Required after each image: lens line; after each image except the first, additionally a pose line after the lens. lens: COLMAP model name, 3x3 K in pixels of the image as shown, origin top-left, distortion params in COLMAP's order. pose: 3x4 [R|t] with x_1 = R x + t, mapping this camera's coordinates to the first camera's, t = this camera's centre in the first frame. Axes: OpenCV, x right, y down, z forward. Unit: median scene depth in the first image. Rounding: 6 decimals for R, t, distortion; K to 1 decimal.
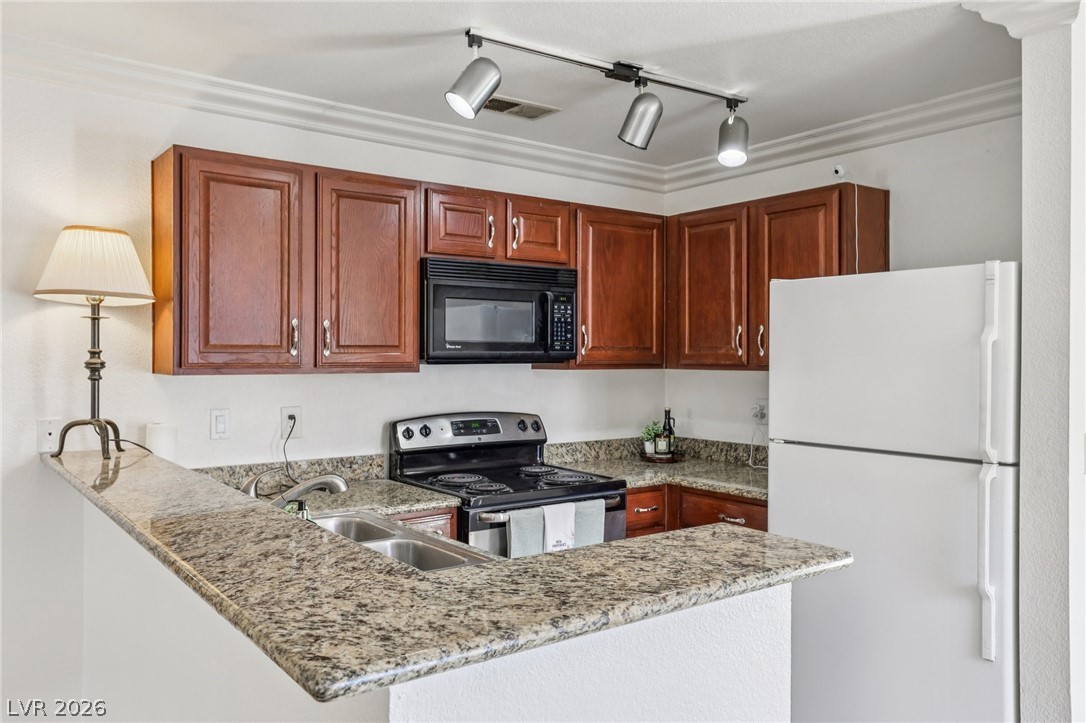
lens RADIAL K [[808.8, 0, 543.1], [0, 808.8, 358.7], [0, 0, 1]] dist [0.002278, 0.039301]
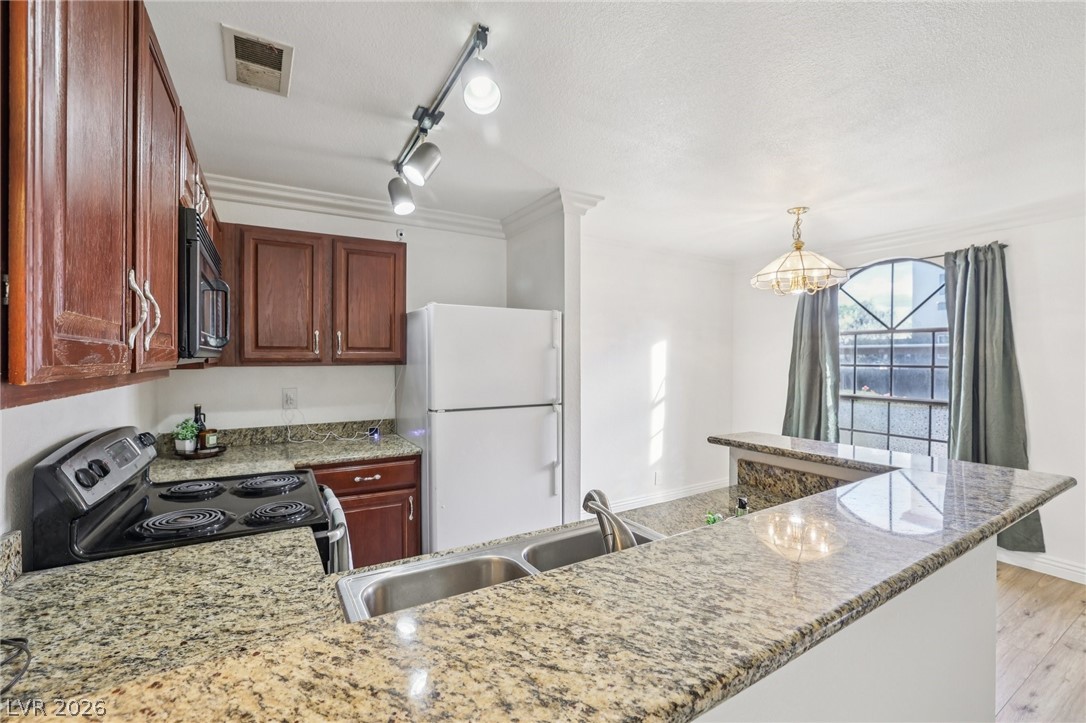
lens RADIAL K [[469.0, 0, 550.6], [0, 469.0, 358.2], [0, 0, 1]] dist [-0.038074, 0.013394]
pose [[0.105634, -0.008531, 0.994368, -0.498616], [0.005523, 0.999953, 0.007993, -0.000762], [-0.994390, 0.004647, 0.105676, 0.636262]]
